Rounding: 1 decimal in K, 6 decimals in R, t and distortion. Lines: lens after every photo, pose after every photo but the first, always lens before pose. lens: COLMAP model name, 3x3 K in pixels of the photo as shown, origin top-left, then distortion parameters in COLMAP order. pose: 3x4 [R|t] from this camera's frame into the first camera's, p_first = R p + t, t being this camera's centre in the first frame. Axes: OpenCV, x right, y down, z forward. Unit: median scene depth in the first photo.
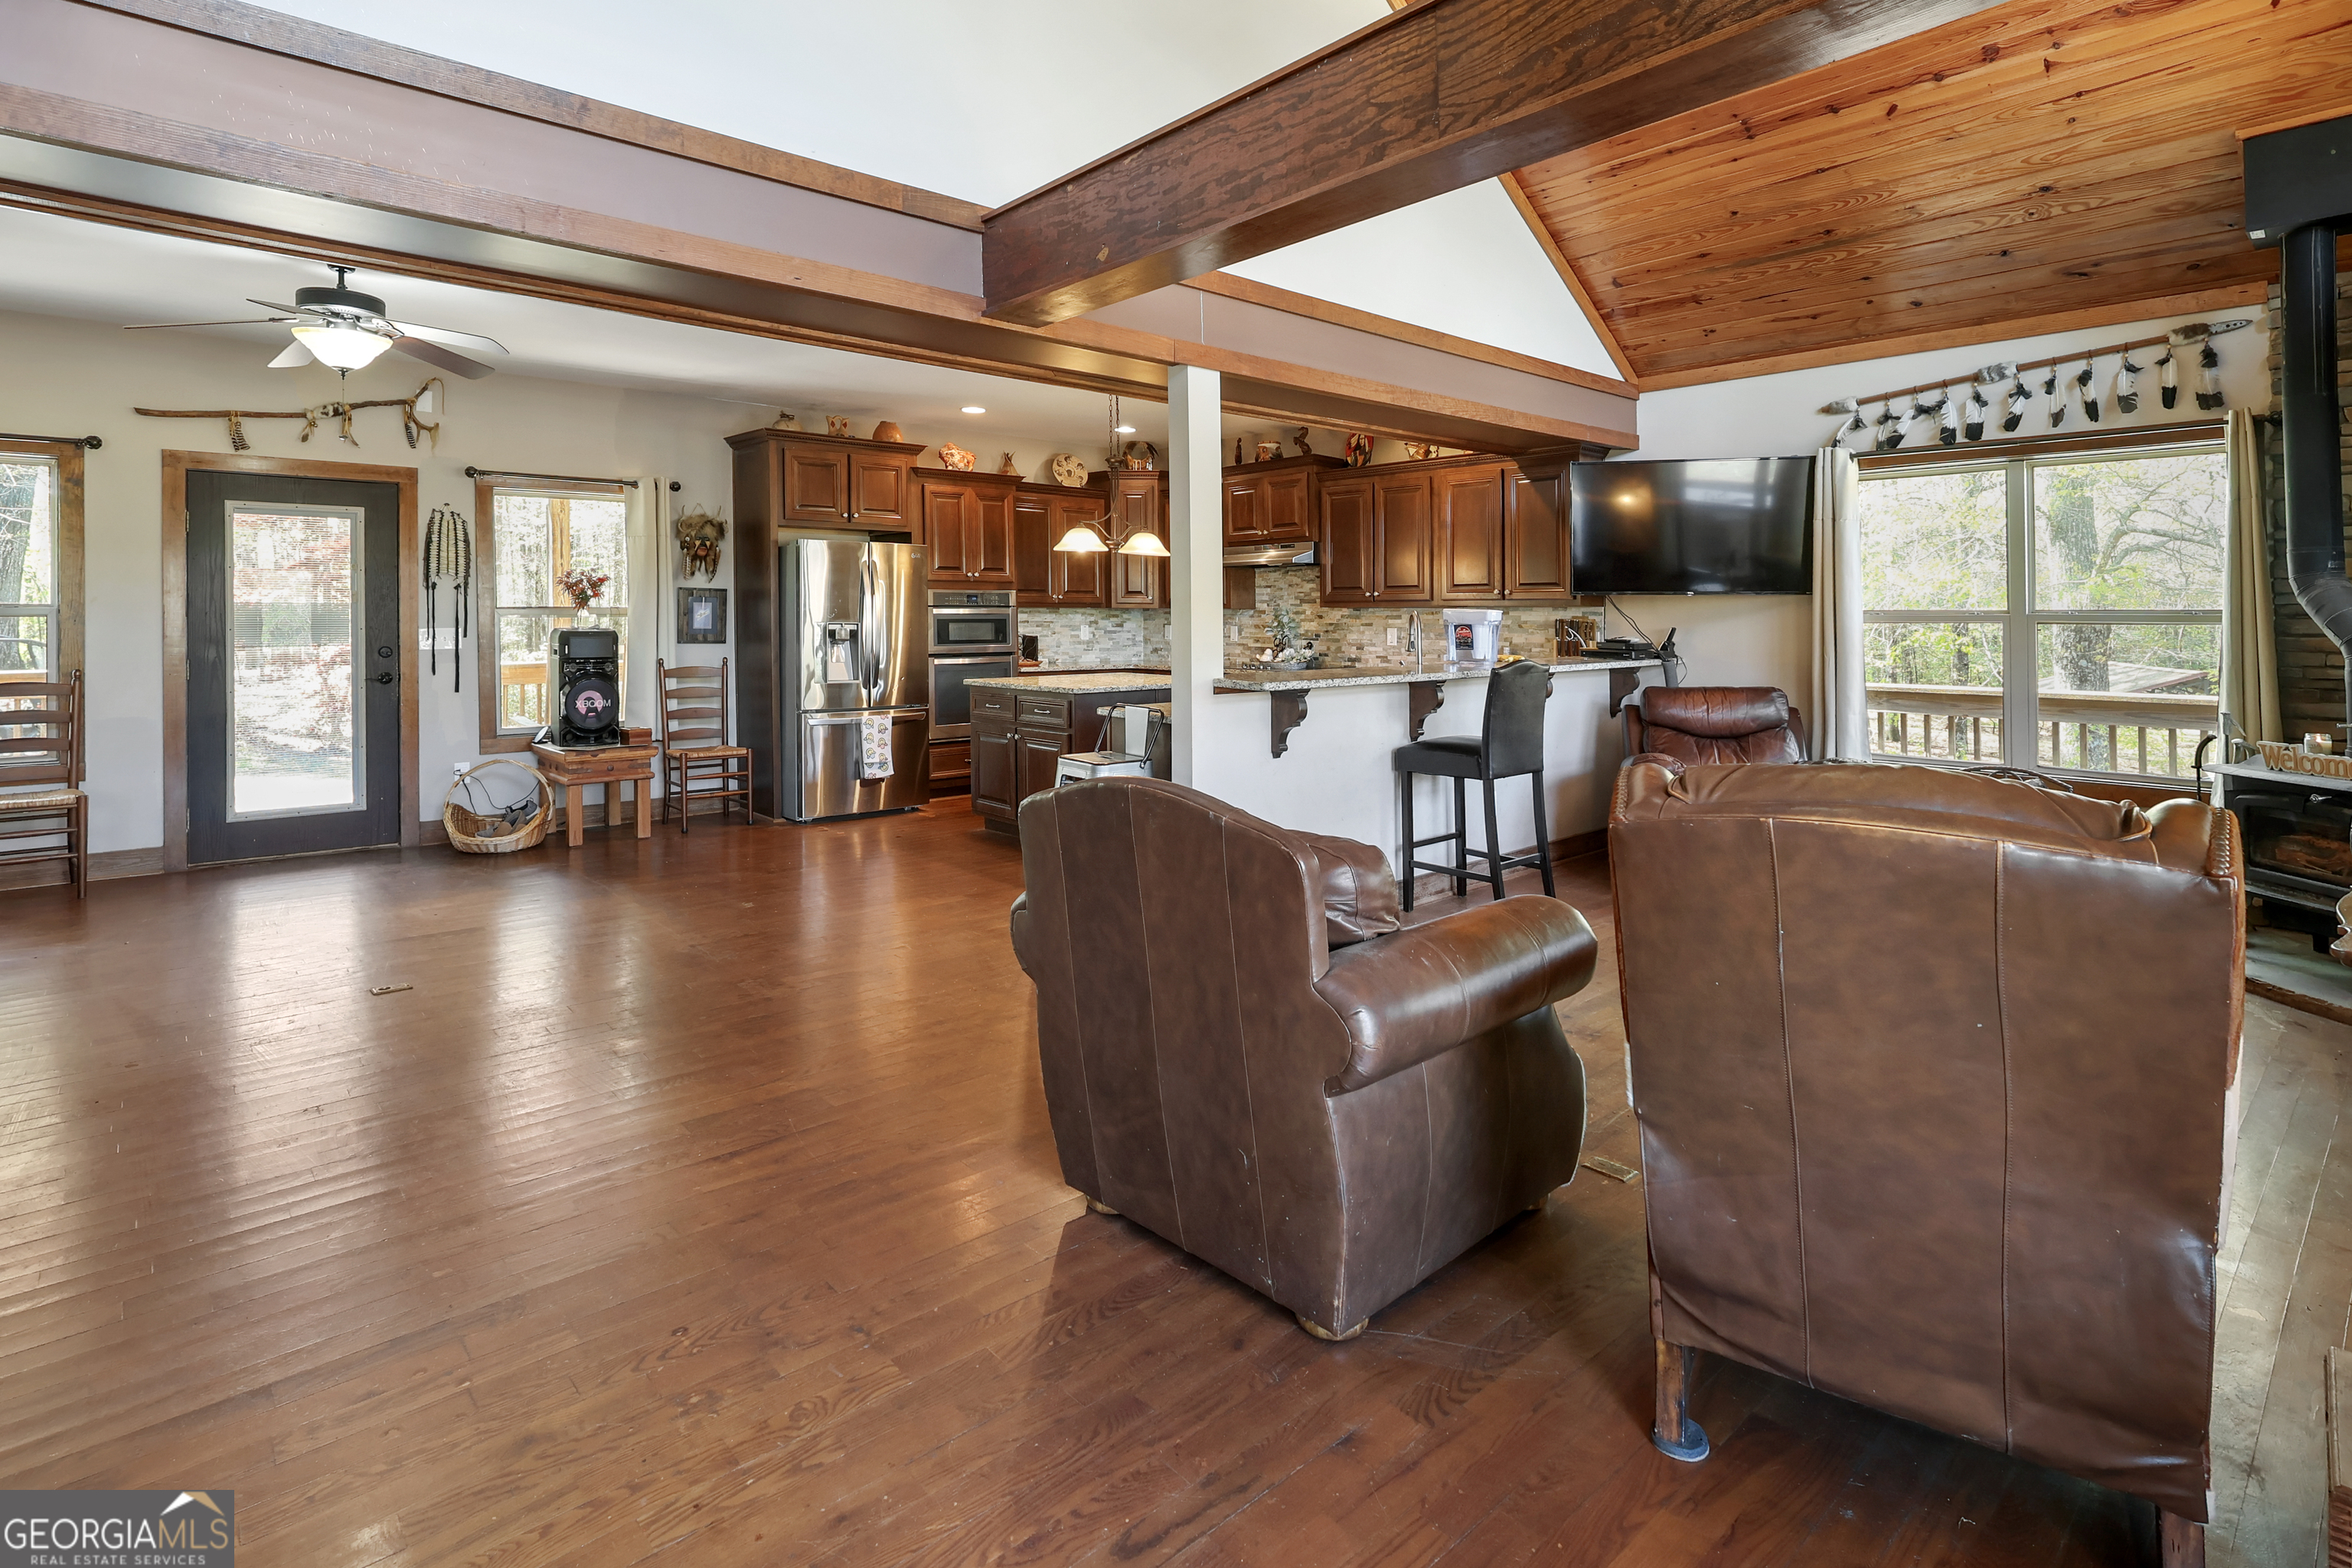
lens RADIAL K [[1140.6, 0, 1170.6], [0, 1140.6, 659.5], [0, 0, 1]] dist [0.001355, 0.002590]
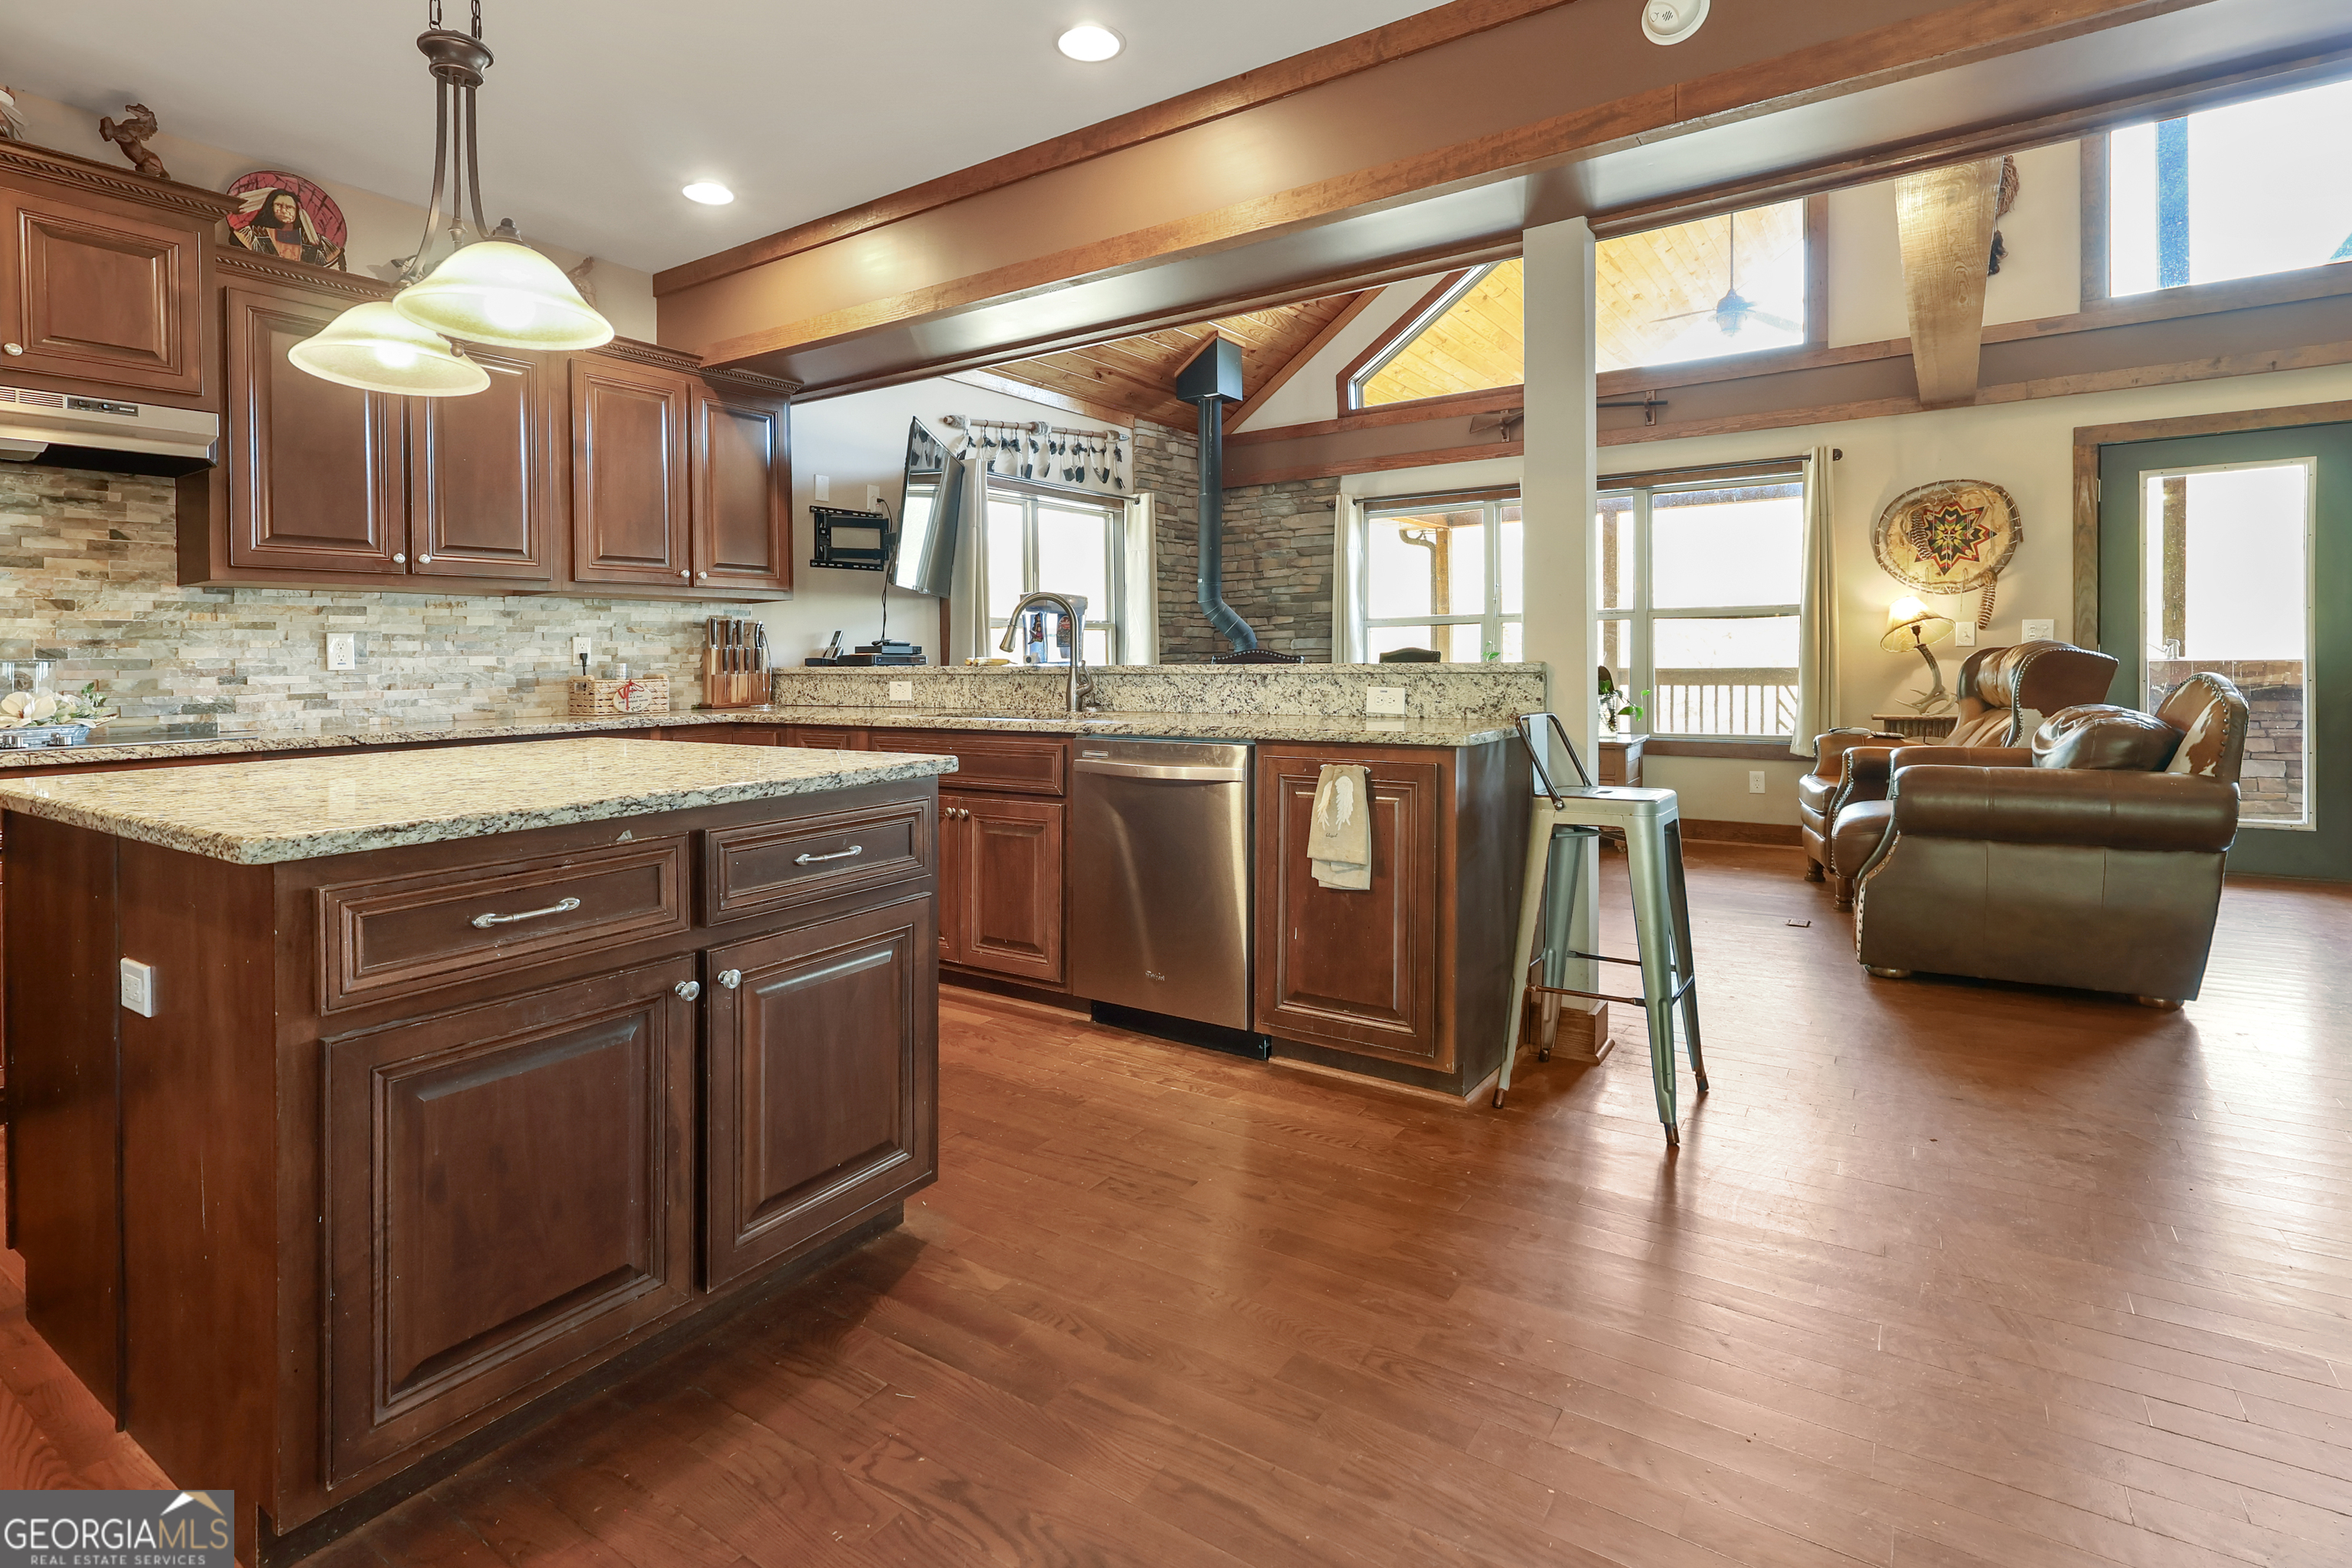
lens RADIAL K [[1140.6, 0, 1132.1], [0, 1140.6, 690.3], [0, 0, 1]] dist [0.001355, 0.002590]
pose [[-0.223626, -0.027189, 0.974296, -0.378569], [0.054384, 0.997705, 0.040325, -0.005745], [-0.973157, 0.062004, -0.221634, 0.869677]]
